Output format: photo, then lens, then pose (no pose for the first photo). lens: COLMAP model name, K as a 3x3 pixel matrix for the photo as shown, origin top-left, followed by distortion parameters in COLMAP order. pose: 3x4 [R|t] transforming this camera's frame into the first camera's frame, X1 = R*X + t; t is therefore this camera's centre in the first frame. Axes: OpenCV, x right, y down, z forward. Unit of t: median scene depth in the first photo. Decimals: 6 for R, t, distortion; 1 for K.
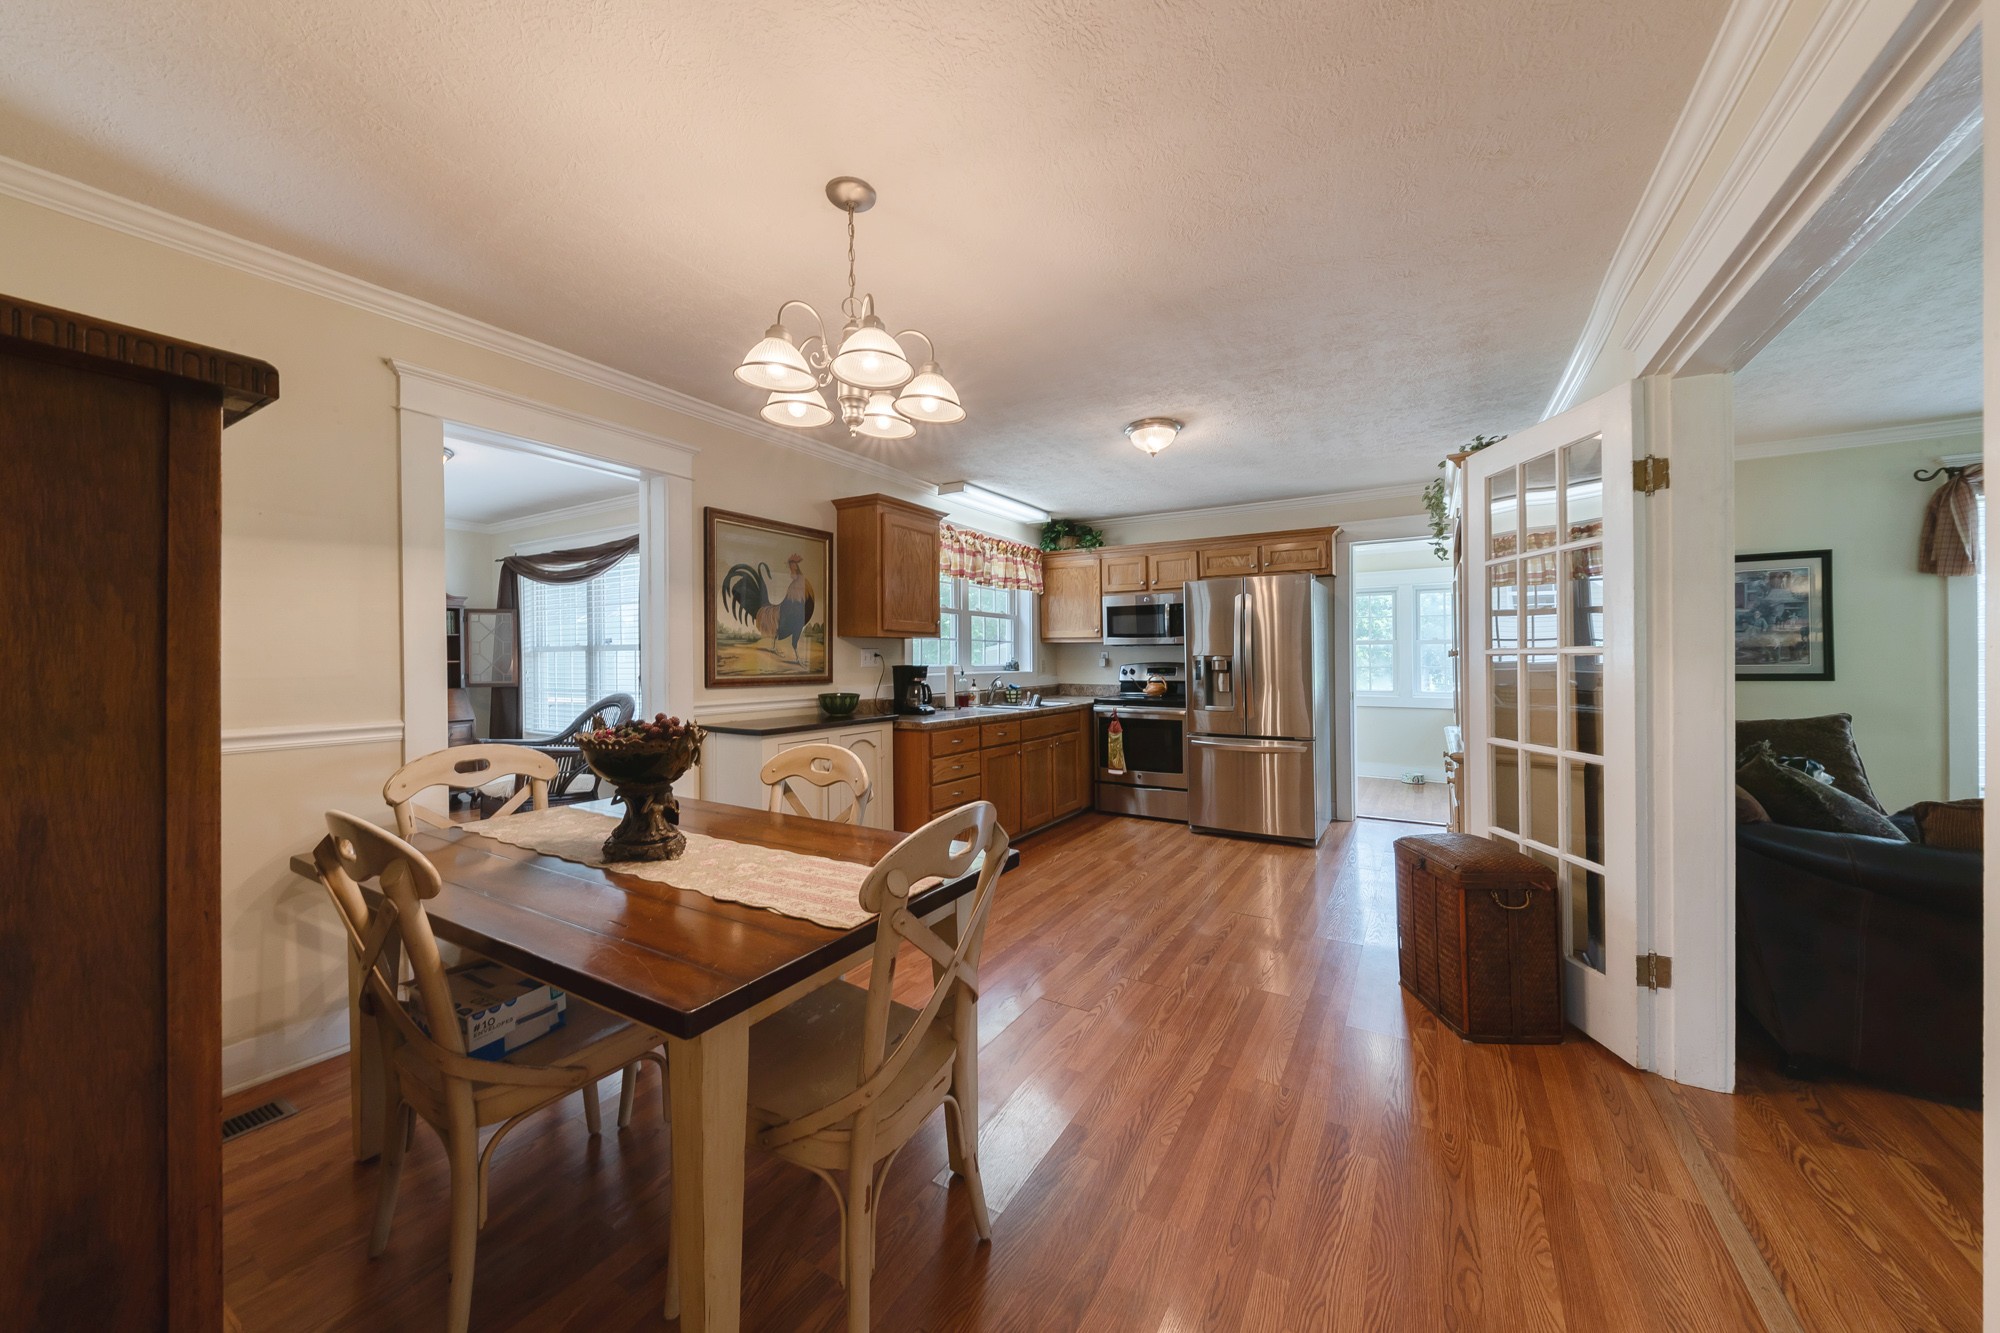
lens RADIAL K [[704.4, 0, 994.6], [0, 704.4, 655.9], [0, 0, 1]] dist [0.011994, -0.001875]
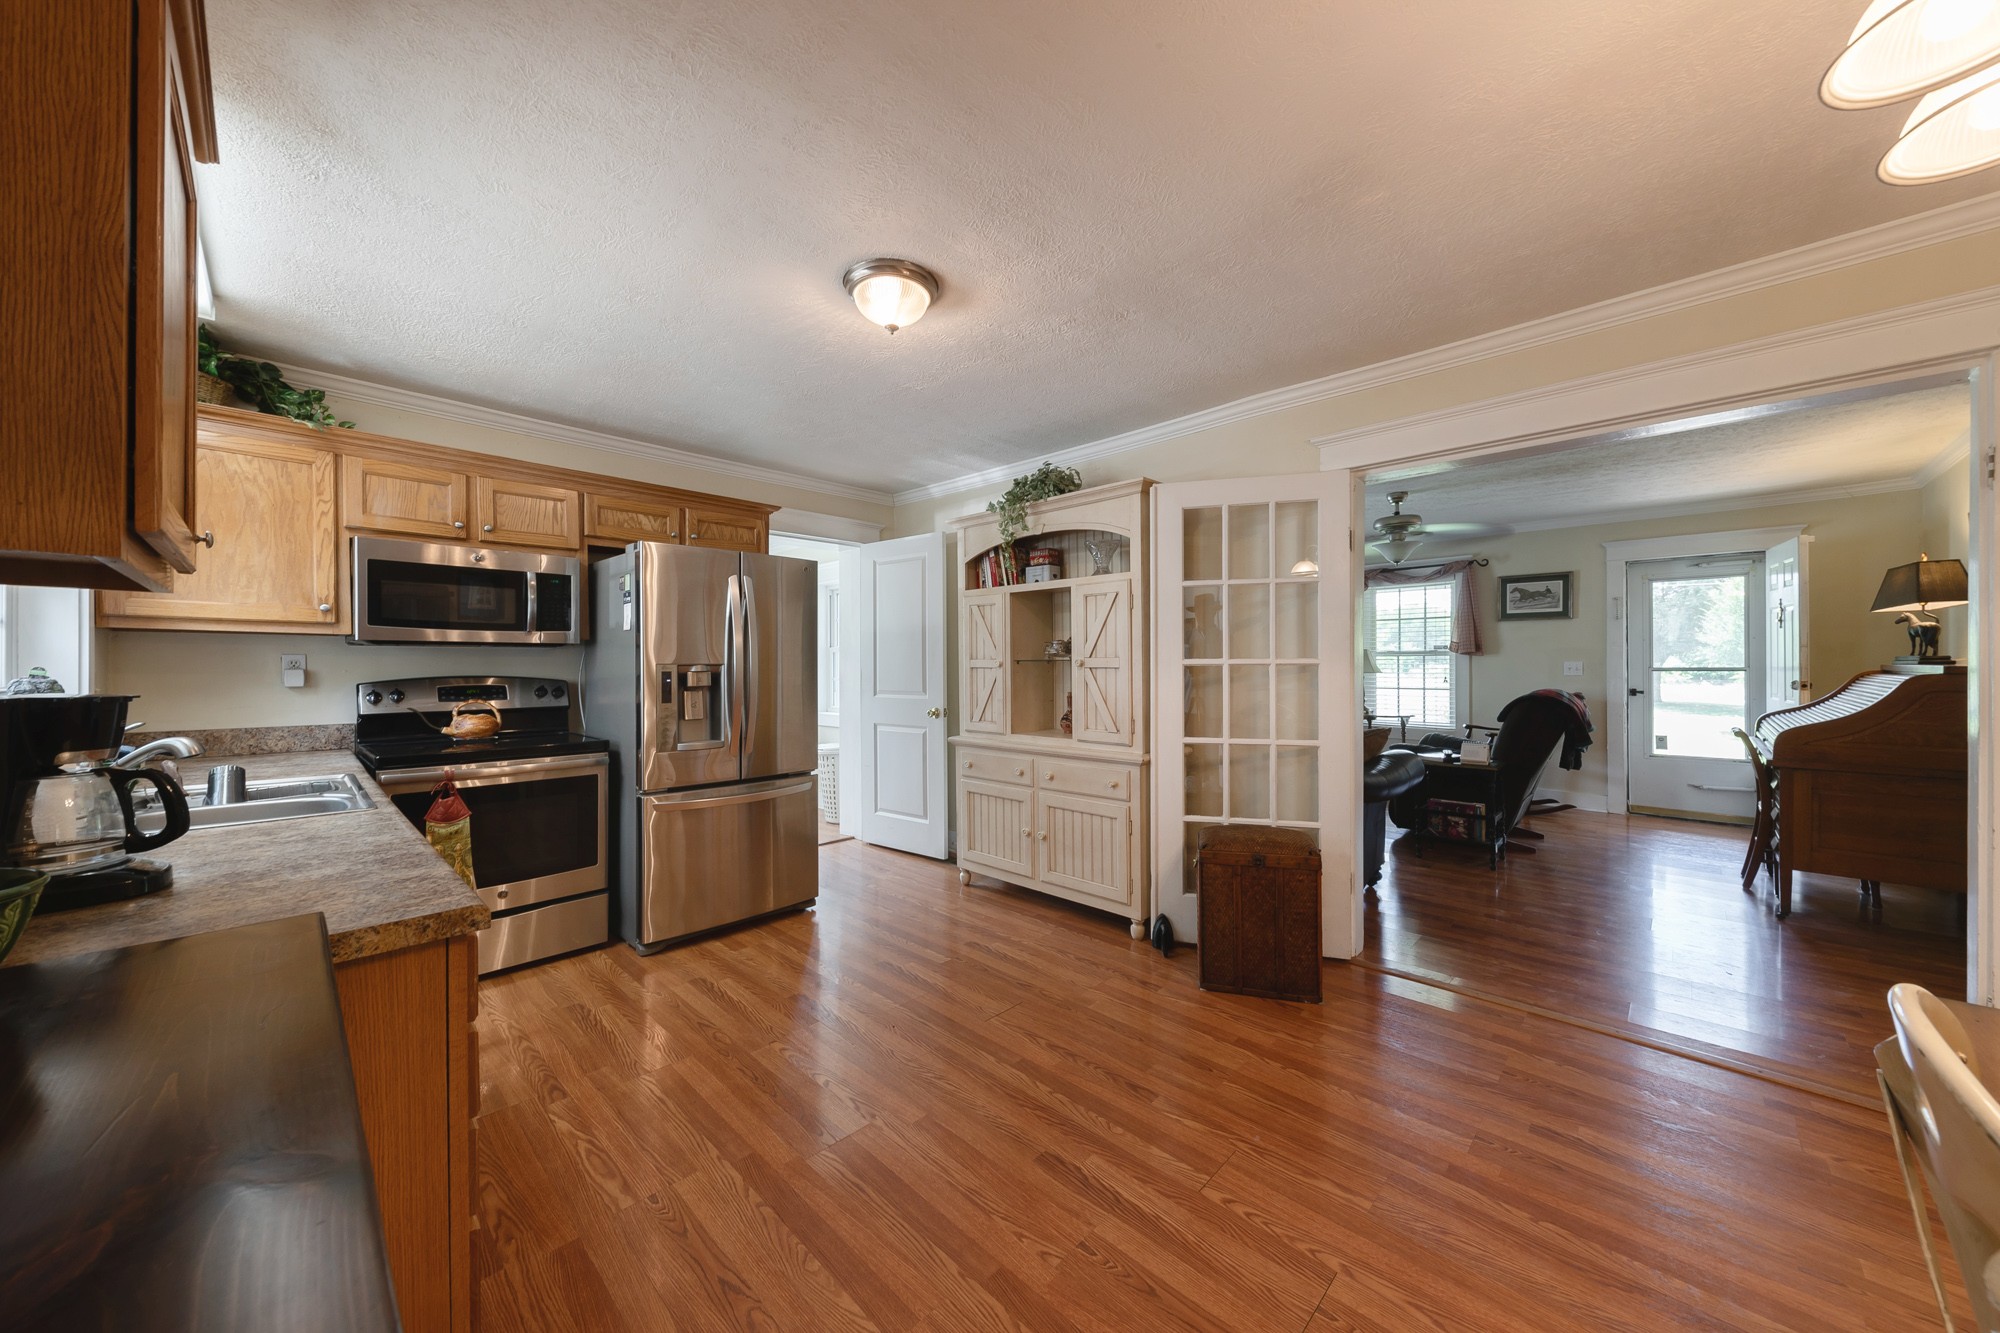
lens RADIAL K [[704.4, 0, 1012.2], [0, 704.4, 659.5], [0, 0, 1]] dist [0.011994, -0.001875]
pose [[0.211404, 0.013529, 0.977305, -0.271025], [-0.001607, 0.999908, -0.013495, 0.003573], [-0.977397, 0.001283, 0.211406, 0.611727]]
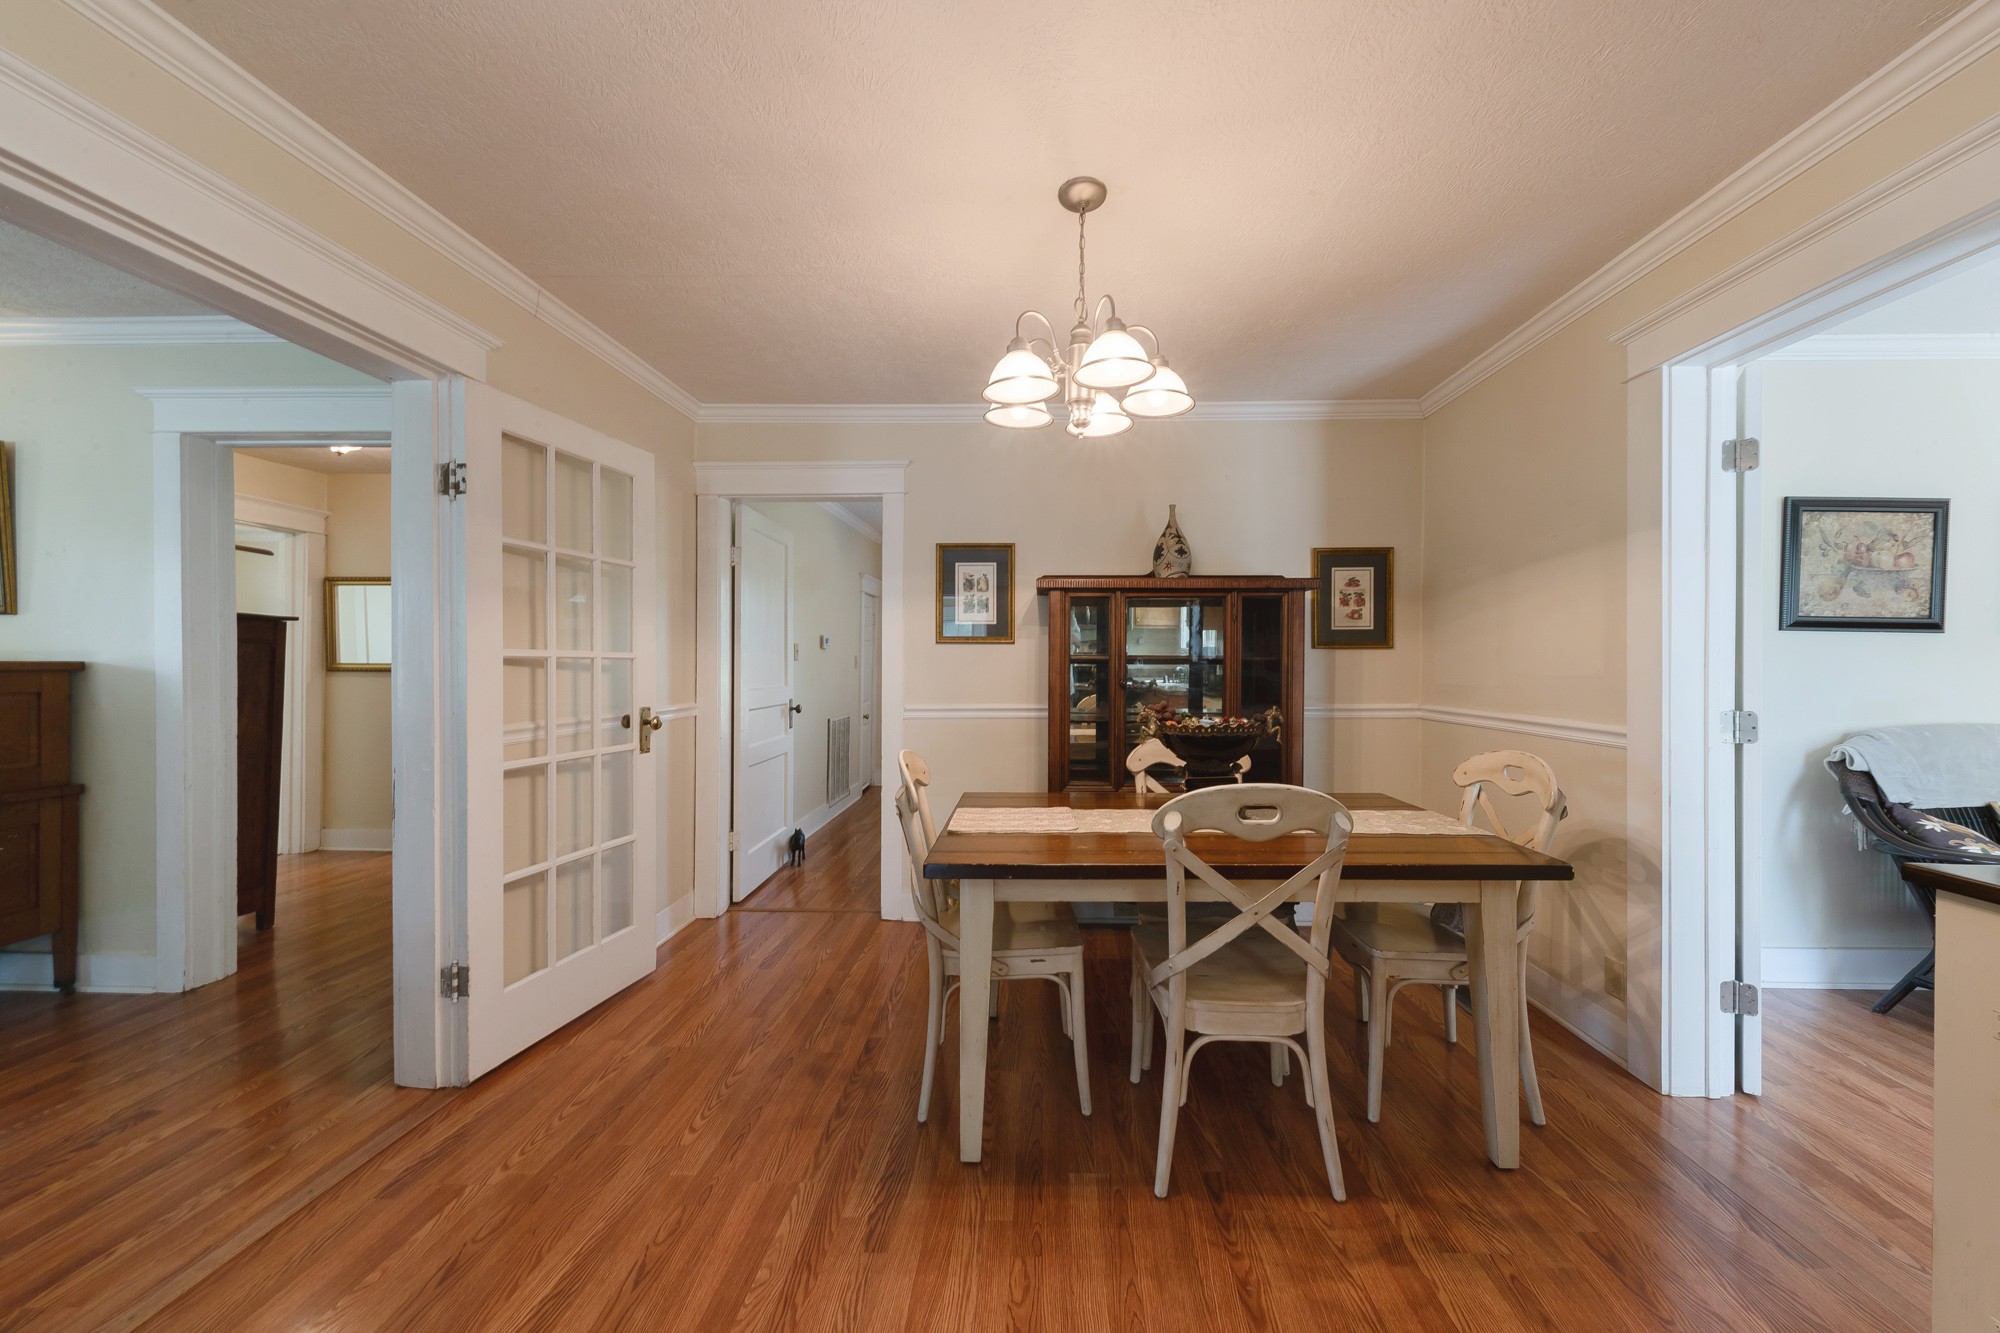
lens RADIAL K [[704.4, 0, 1040.2], [0, 704.4, 660.6], [0, 0, 1]] dist [0.011994, -0.001875]
pose [[-0.863362, 0.004830, -0.504561, 0.146519], [0.006782, 0.999975, -0.002033, 0.001848], [0.504539, -0.005177, -0.863374, 0.726831]]
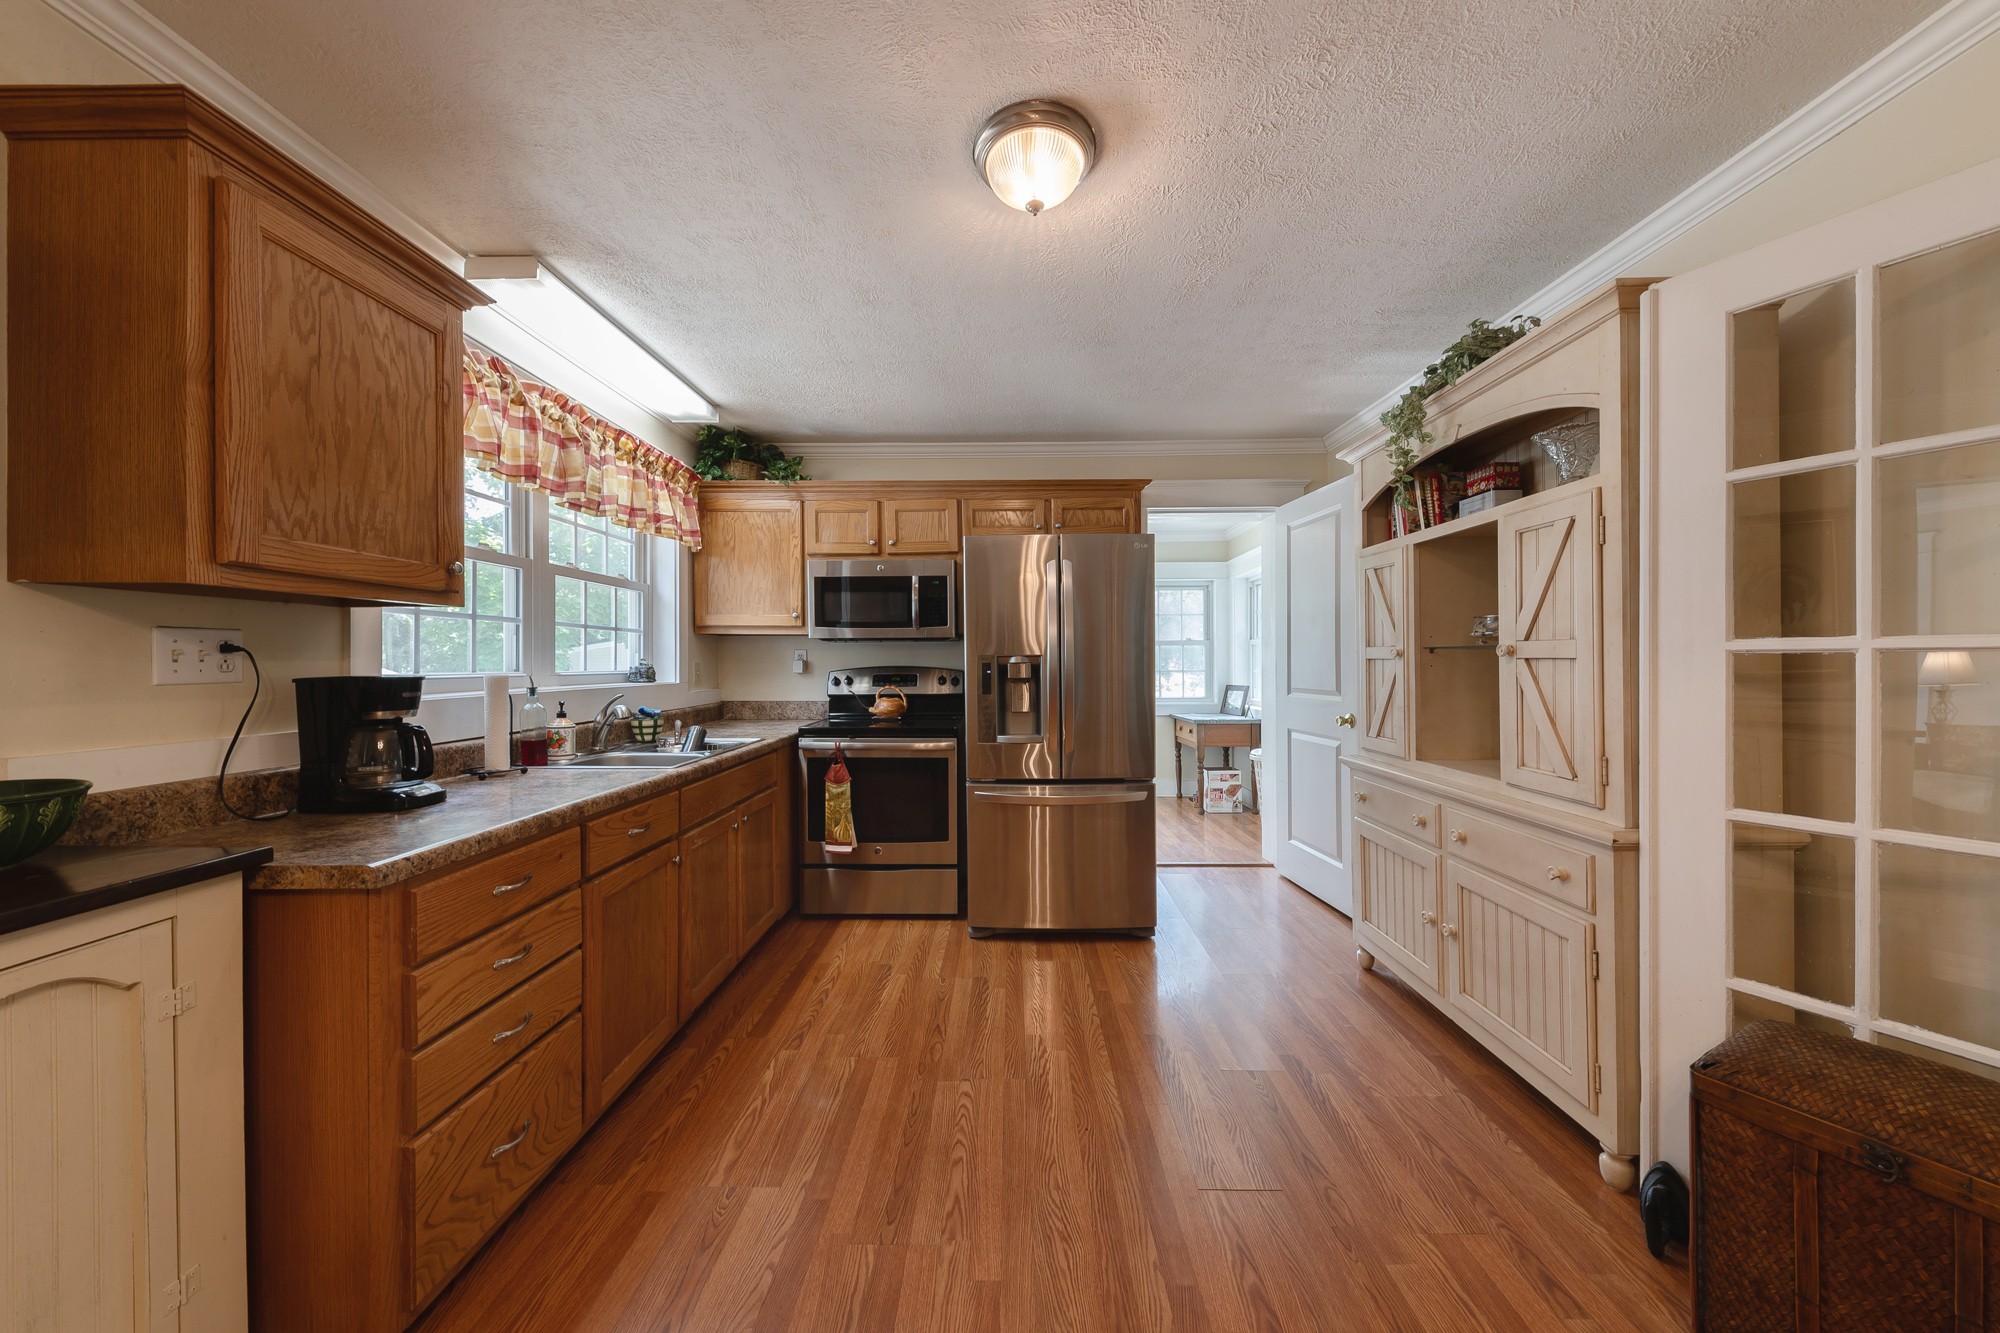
lens RADIAL K [[704.4, 0, 999.8], [0, 704.4, 659.2], [0, 0, 1]] dist [0.011994, -0.001875]
pose [[0.860805, 0.003127, 0.508925, -0.020026], [-0.002688, 0.999995, -0.001597, 0.004111], [-0.508928, 0.000007, 0.860809, 0.488864]]
